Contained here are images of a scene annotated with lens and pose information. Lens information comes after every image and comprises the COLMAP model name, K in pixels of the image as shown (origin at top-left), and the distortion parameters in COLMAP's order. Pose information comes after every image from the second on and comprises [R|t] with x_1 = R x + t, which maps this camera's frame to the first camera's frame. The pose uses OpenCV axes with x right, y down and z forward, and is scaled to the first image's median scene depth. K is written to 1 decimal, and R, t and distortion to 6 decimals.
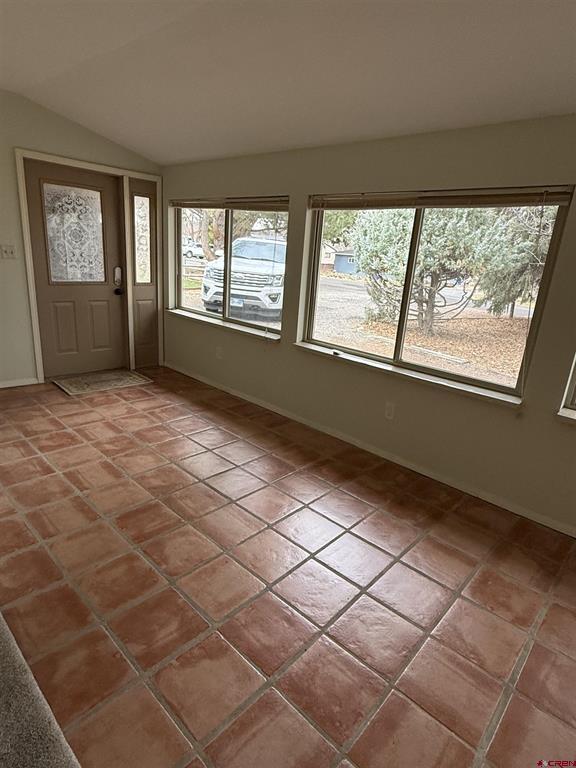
lens RADIAL K [[435.6, 0, 288.0], [0, 435.6, 384.0], [0, 0, 1]] dist [-0.009706, -0.000512]
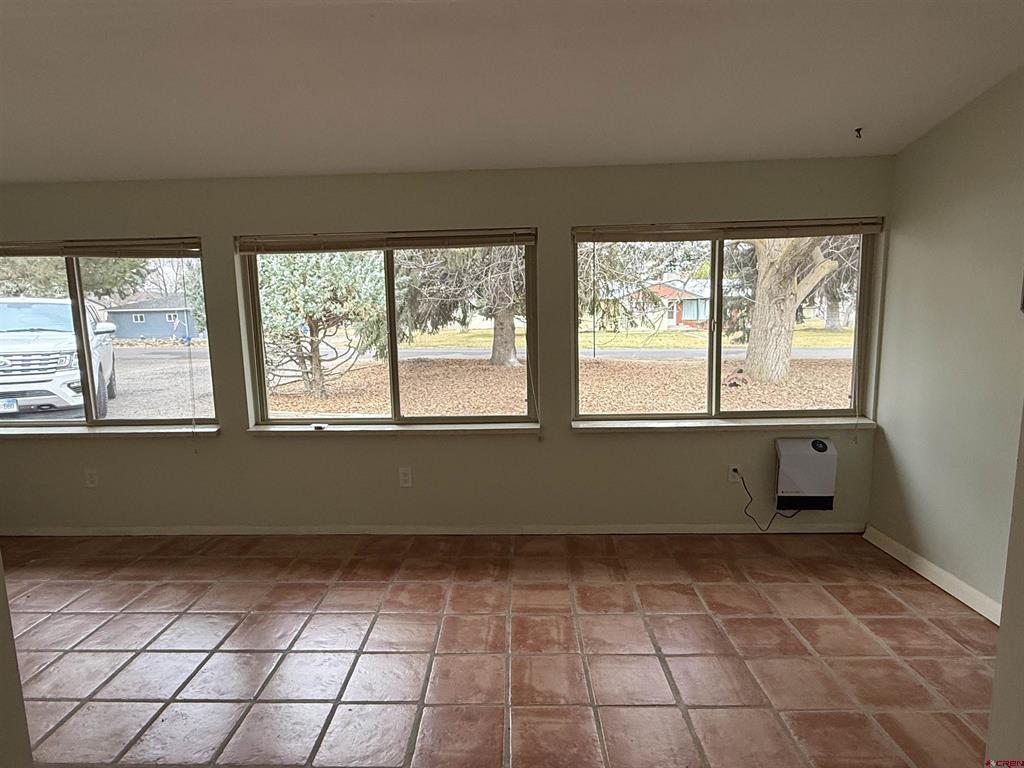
lens RADIAL K [[580.8, 0, 512.0], [0, 580.8, 384.0], [0, 0, 1]] dist [-0.009706, -0.000512]
pose [[0.741526, -0.175882, 0.647461, -0.296089], [0.264534, 0.963495, -0.041233, -0.011175], [-0.616573, 0.201851, 0.760983, -0.027975]]
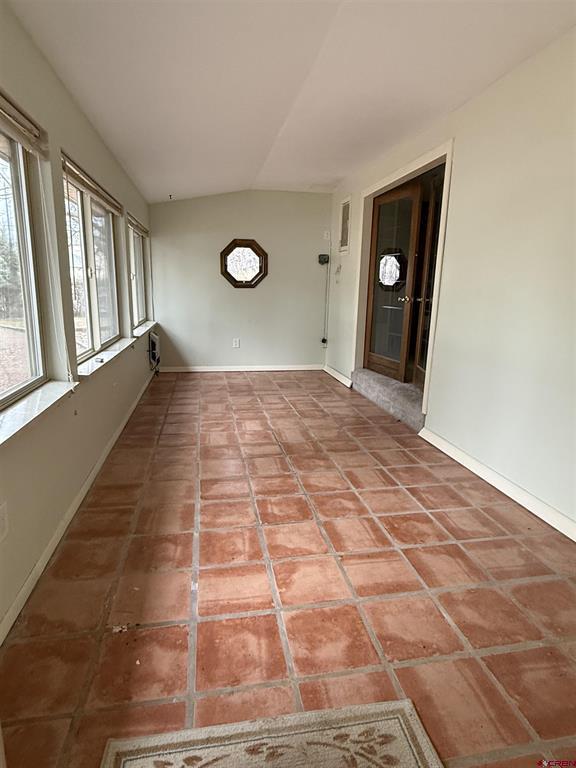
lens RADIAL K [[443.7, 0, 288.0], [0, 443.7, 384.0], [0, 0, 1]] dist [-0.002200, -0.000529]
pose [[-0.801536, -0.219884, 0.556050, -0.663238], [0.090051, 0.874937, 0.475790, -0.406601], [-0.591127, 0.431436, -0.681492, 1.392108]]
